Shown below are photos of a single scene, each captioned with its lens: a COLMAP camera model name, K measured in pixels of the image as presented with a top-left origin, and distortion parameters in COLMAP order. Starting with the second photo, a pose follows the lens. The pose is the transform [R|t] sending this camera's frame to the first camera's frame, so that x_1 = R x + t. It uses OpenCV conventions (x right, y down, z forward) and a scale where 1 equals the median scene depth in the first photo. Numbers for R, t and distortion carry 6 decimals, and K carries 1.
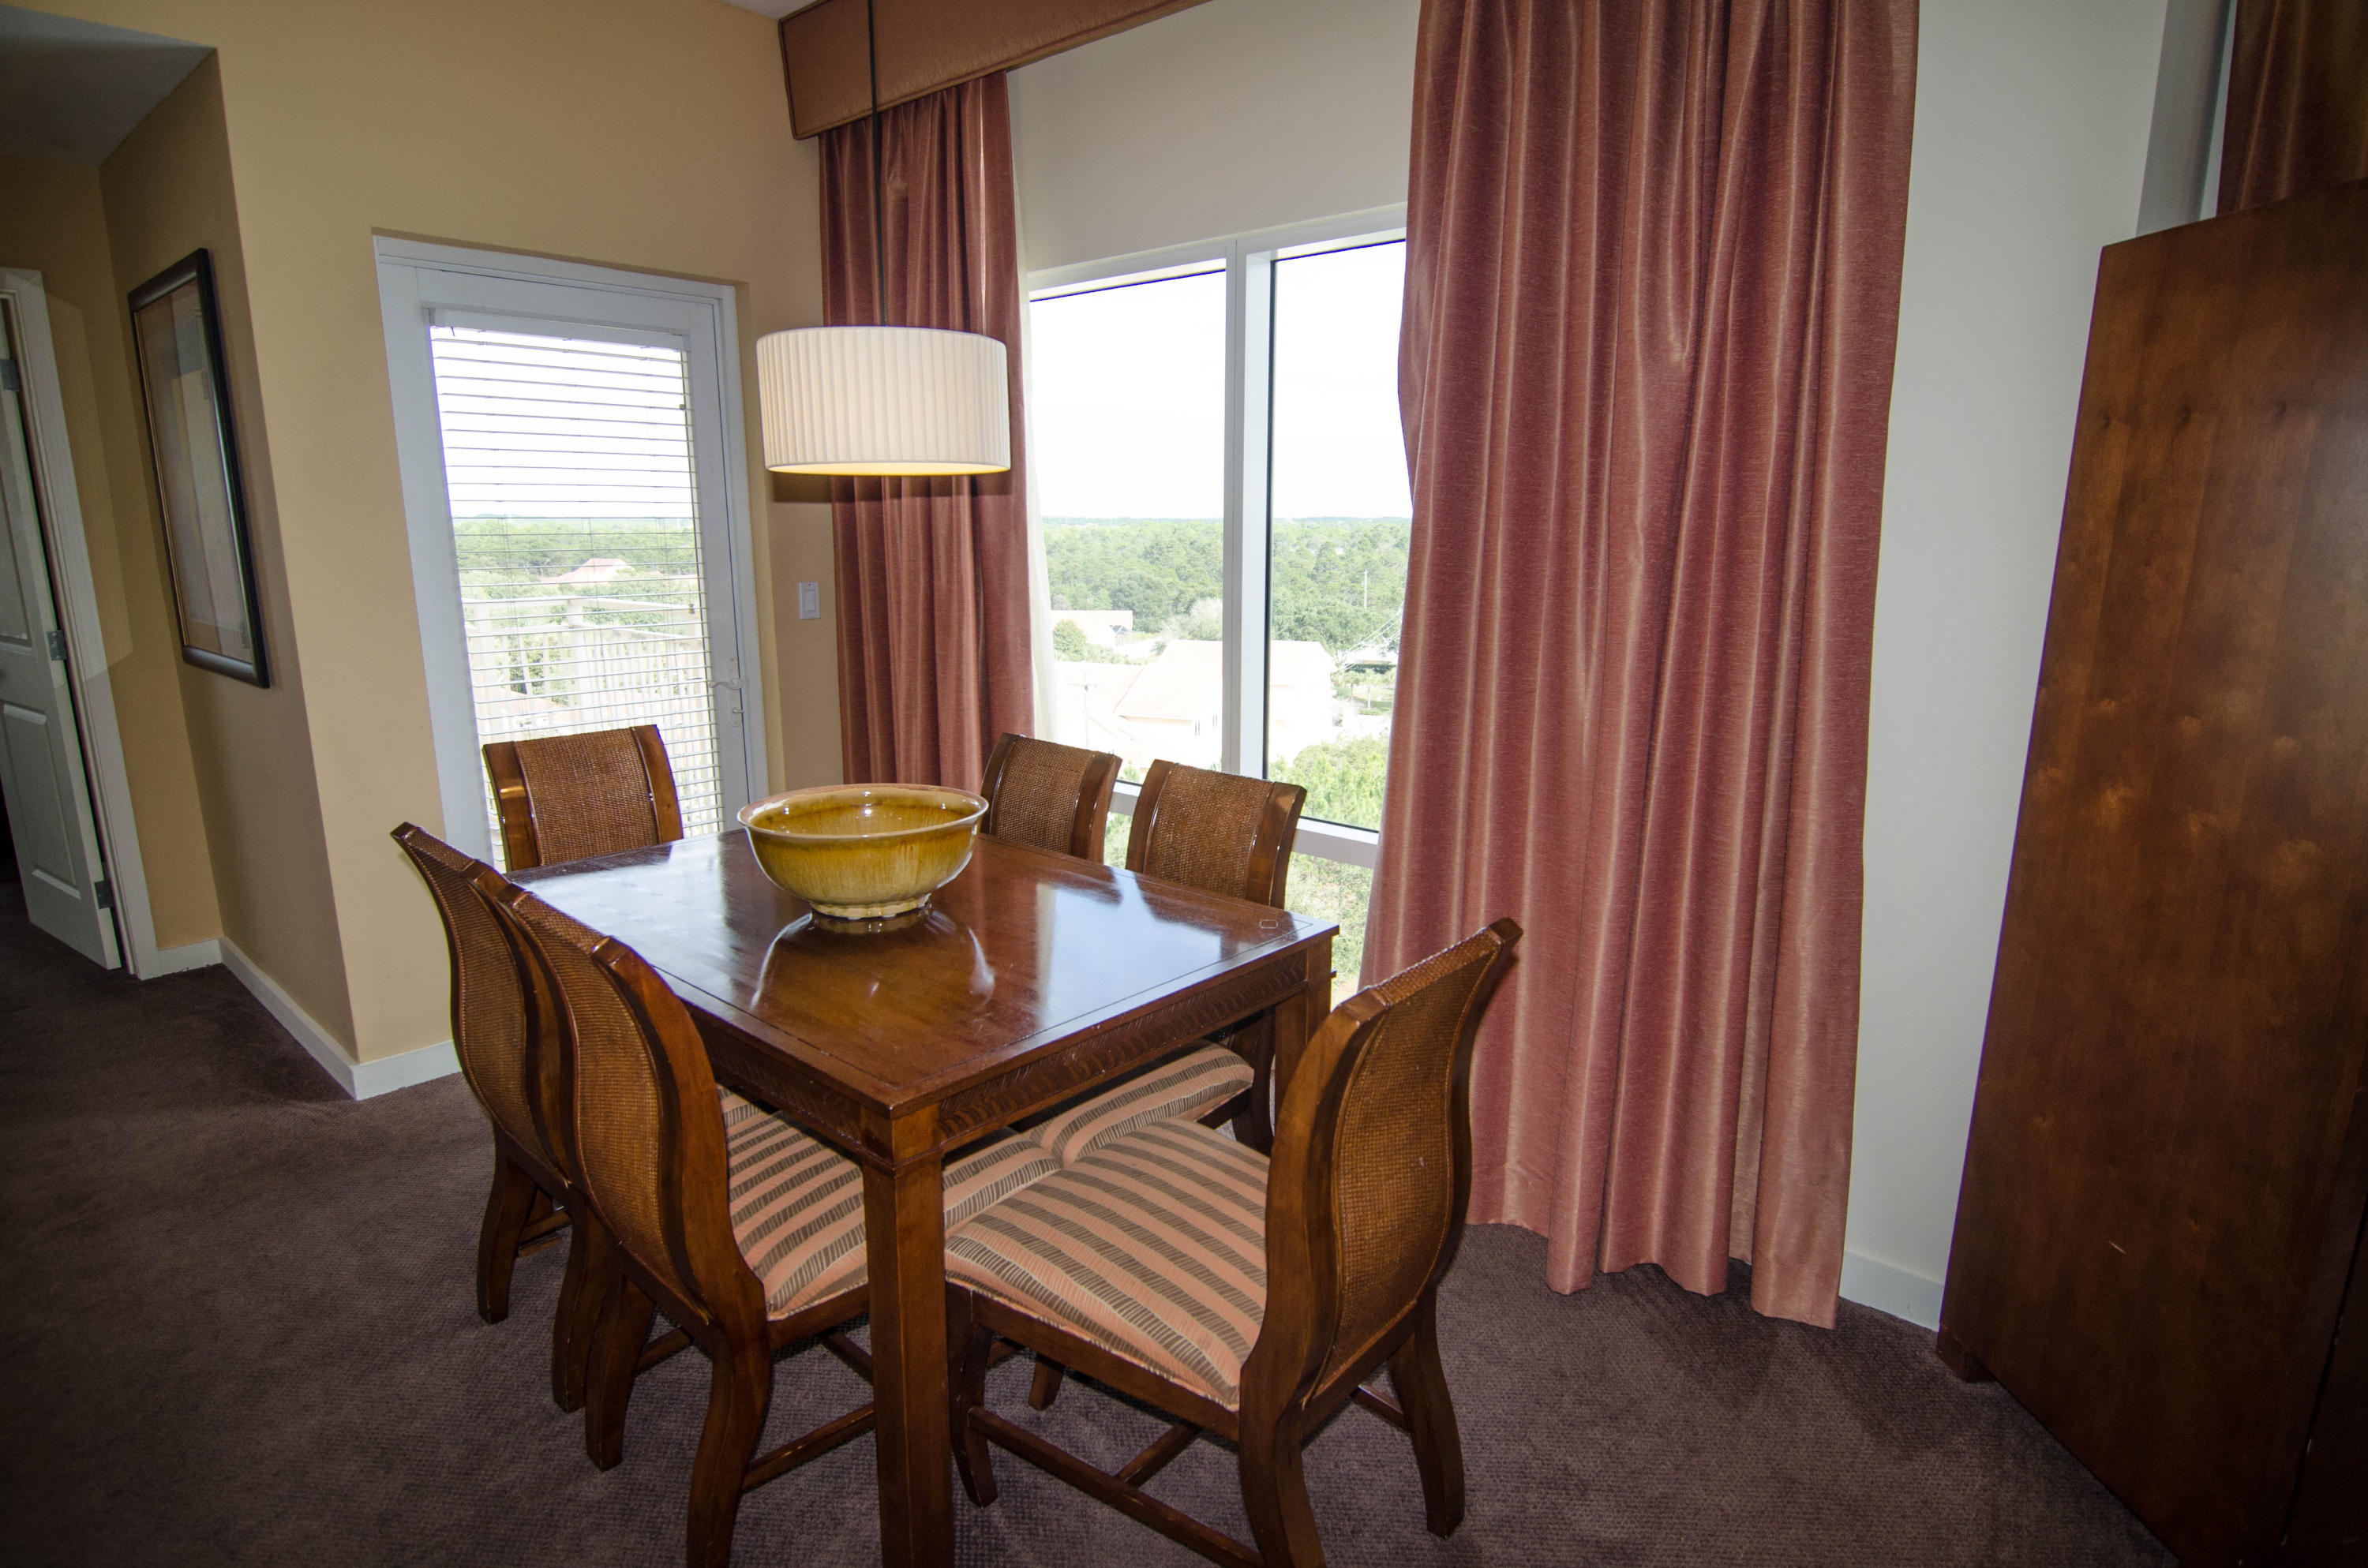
lens RADIAL K [[1253.0, 0, 1184.0], [0, 1253.0, 784.0], [0, 0, 1]] dist [-0.003314, -0.009551]
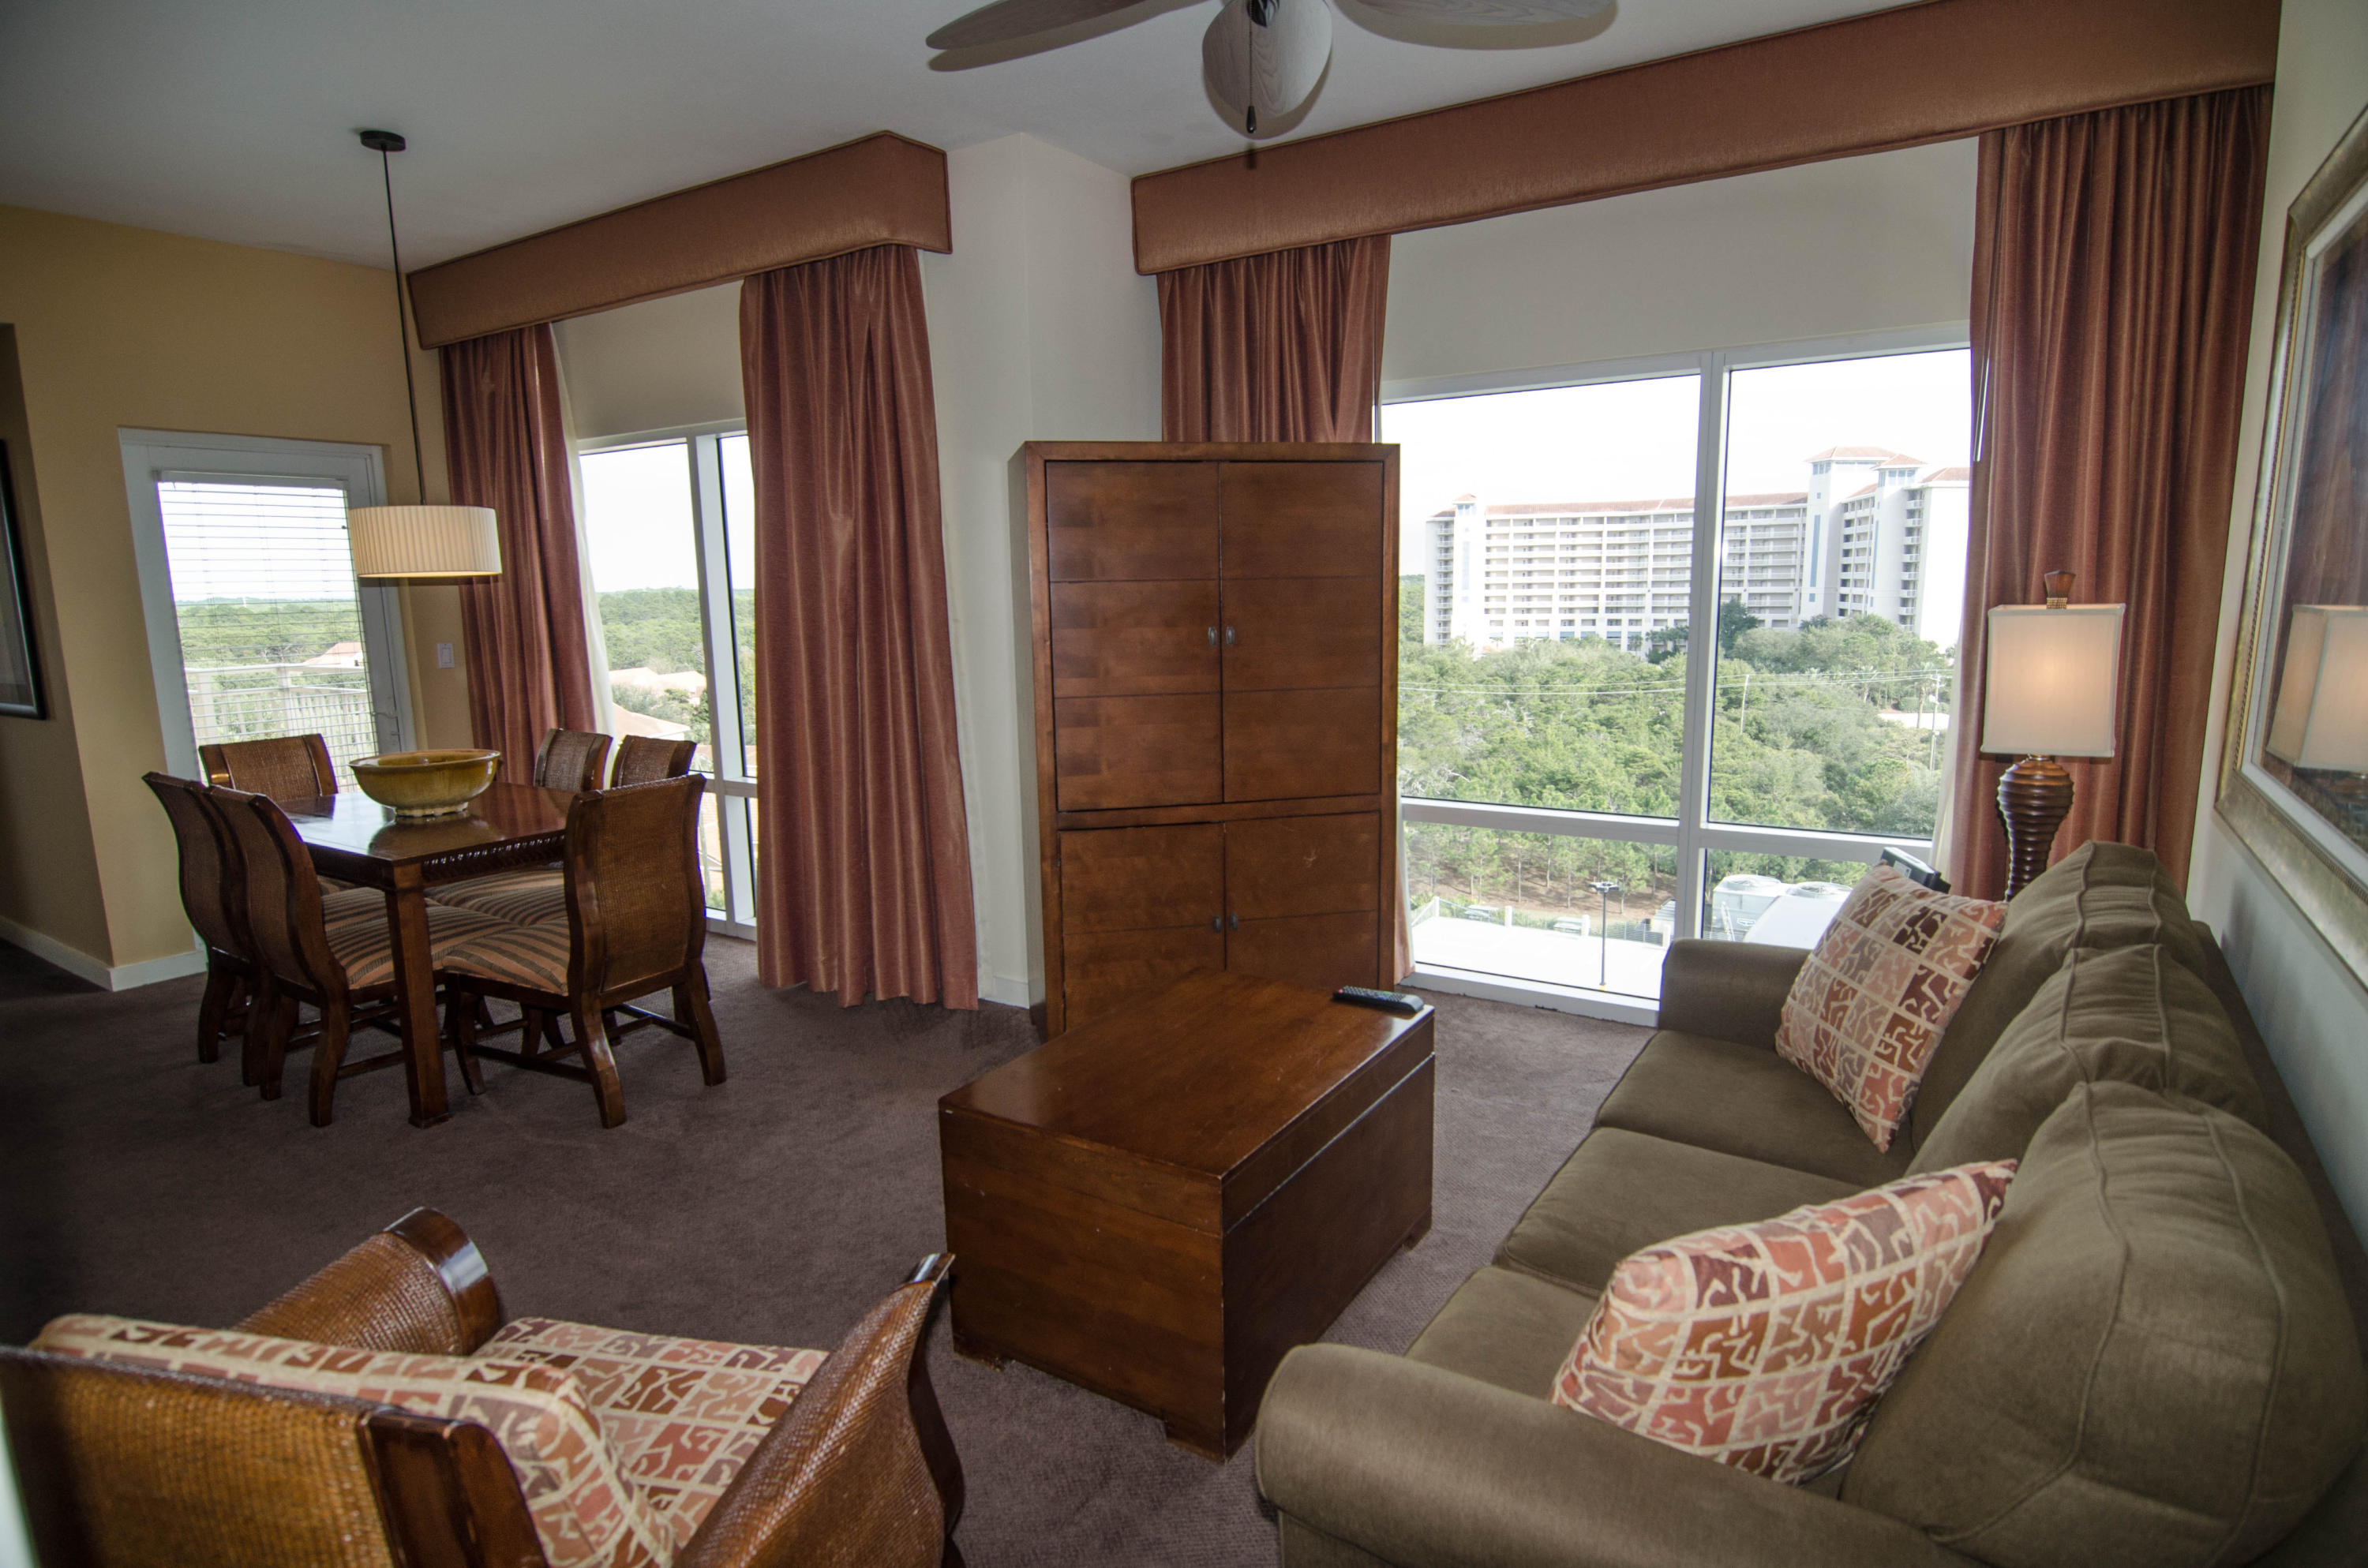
lens RADIAL K [[1253.0, 0, 1184.0], [0, 1253.0, 784.0], [0, 0, 1]] dist [-0.003314, -0.009551]
pose [[0.987727, -0.046619, 0.149073, 0.408545], [0.054012, 0.997483, -0.045935, 0.144436], [-0.146557, 0.053423, 0.987759, -0.695404]]
